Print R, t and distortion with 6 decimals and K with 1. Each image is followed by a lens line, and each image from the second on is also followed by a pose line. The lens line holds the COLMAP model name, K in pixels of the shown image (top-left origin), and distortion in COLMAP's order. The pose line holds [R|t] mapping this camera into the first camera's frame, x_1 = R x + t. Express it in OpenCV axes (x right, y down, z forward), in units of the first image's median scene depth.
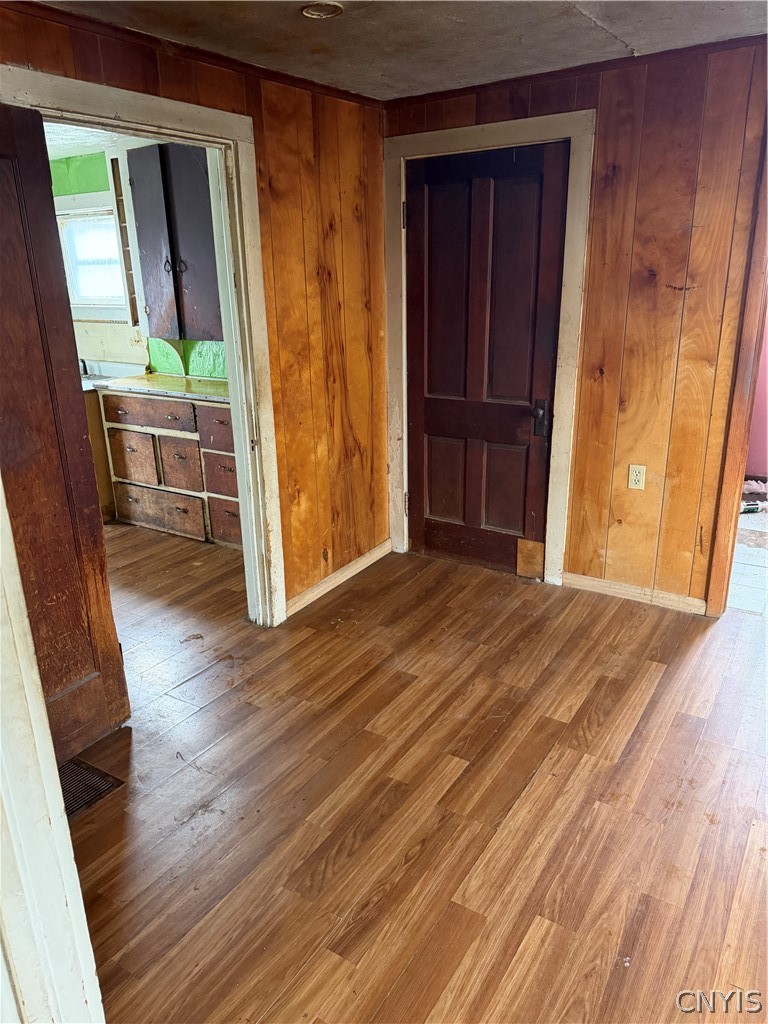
lens RADIAL K [[722.5, 0, 389.5], [0, 722.5, 511.2], [0, 0, 1]] dist [-0.002315, -0.009463]
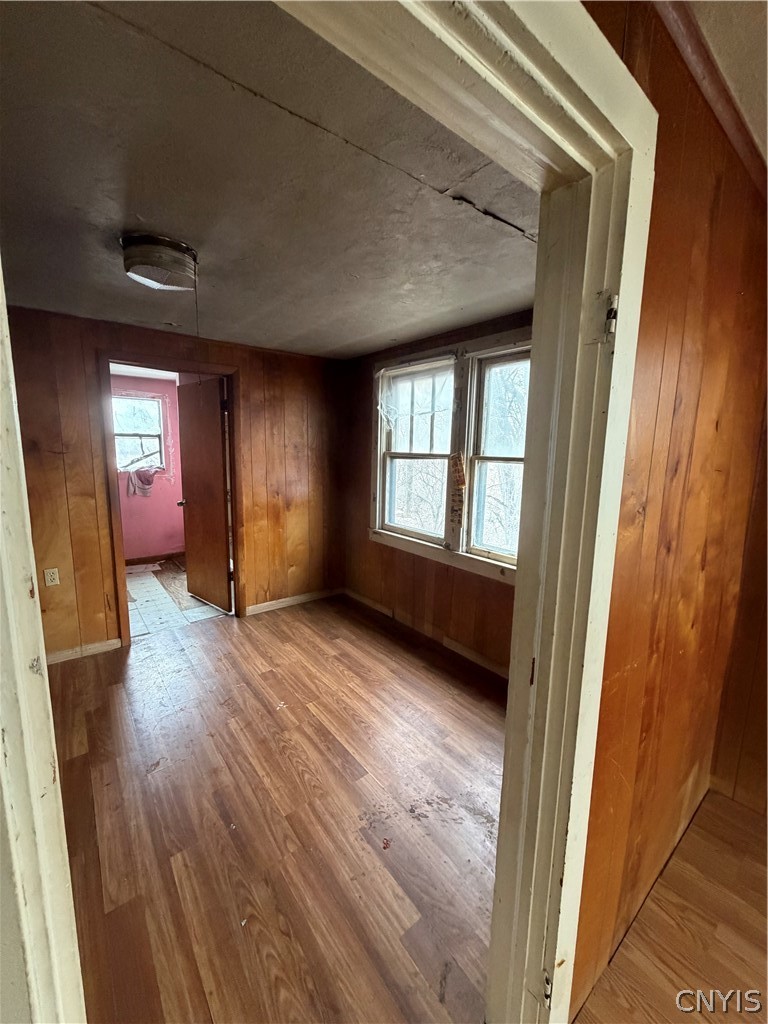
lens RADIAL K [[407.6, 0, 381.1], [0, 407.6, 509.7], [0, 0, 1]] dist [0.000282, -0.000119]
pose [[0.320846, -0.118372, 0.939705, -0.305839], [0.269617, 0.962525, 0.029191, -0.034269], [-0.907945, 0.243995, 0.340737, 0.117861]]
